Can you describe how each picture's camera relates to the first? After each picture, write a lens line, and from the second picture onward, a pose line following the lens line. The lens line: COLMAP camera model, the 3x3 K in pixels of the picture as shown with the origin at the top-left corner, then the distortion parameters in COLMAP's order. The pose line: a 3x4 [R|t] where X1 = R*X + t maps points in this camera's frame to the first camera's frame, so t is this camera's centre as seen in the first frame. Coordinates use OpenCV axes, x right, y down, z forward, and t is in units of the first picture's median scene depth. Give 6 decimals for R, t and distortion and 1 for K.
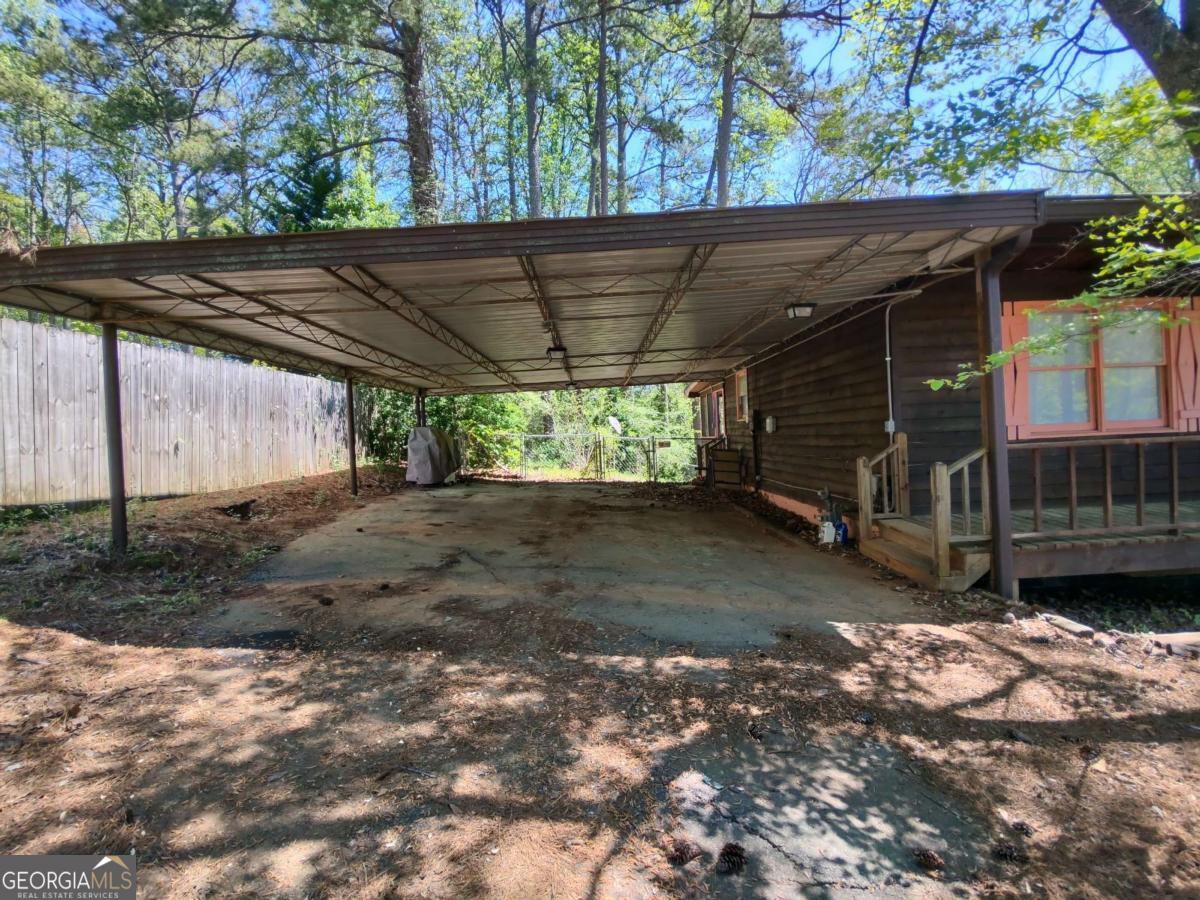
lens RADIAL K [[579.7, 0, 600.0], [0, 579.7, 450.0], [0, 0, 1]] dist [0.016960, -0.020762]
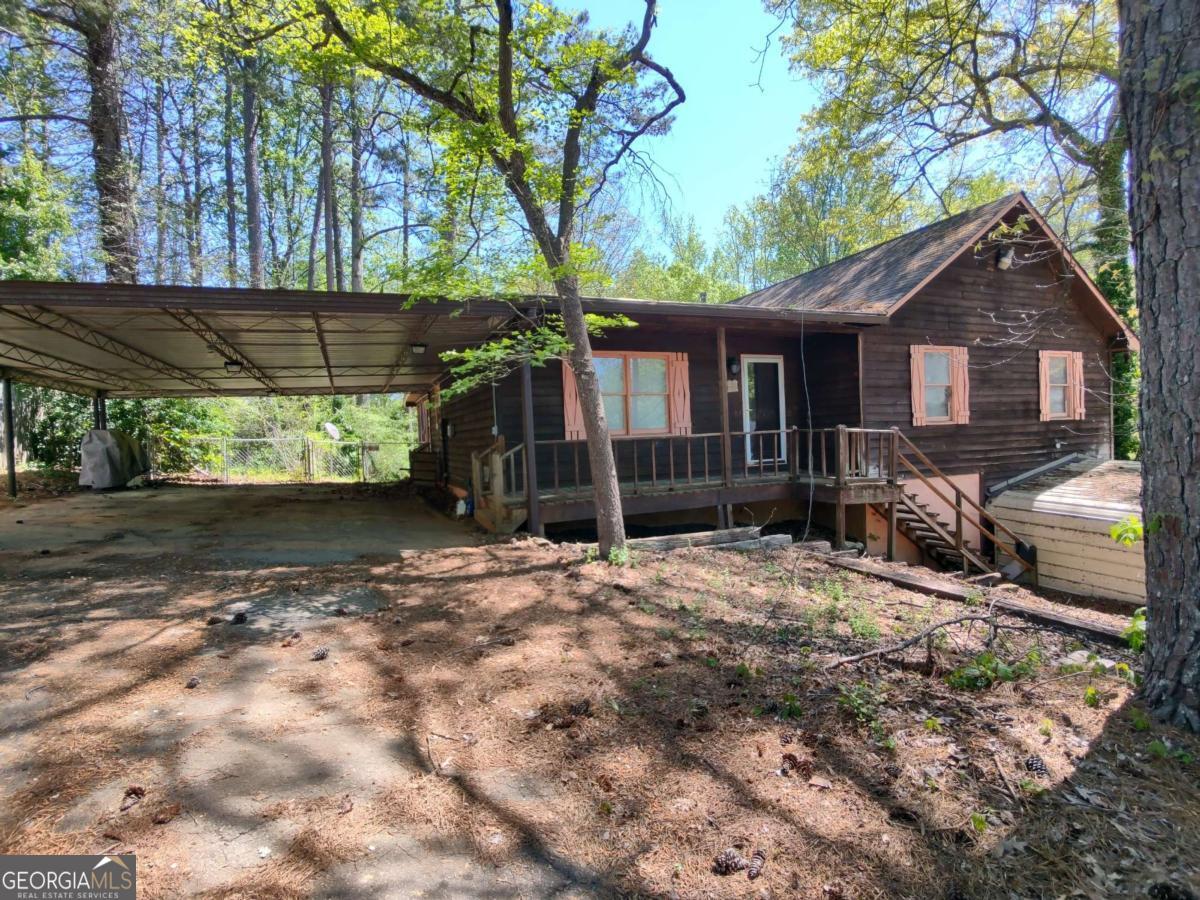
lens RADIAL K [[579.7, 0, 600.0], [0, 579.7, 450.0], [0, 0, 1]] dist [0.016960, -0.020762]
pose [[0.922204, -0.002255, 0.386696, 0.081109], [0.008804, 0.999846, -0.015165, 0.014440], [-0.386603, 0.017390, 0.922082, -0.199055]]
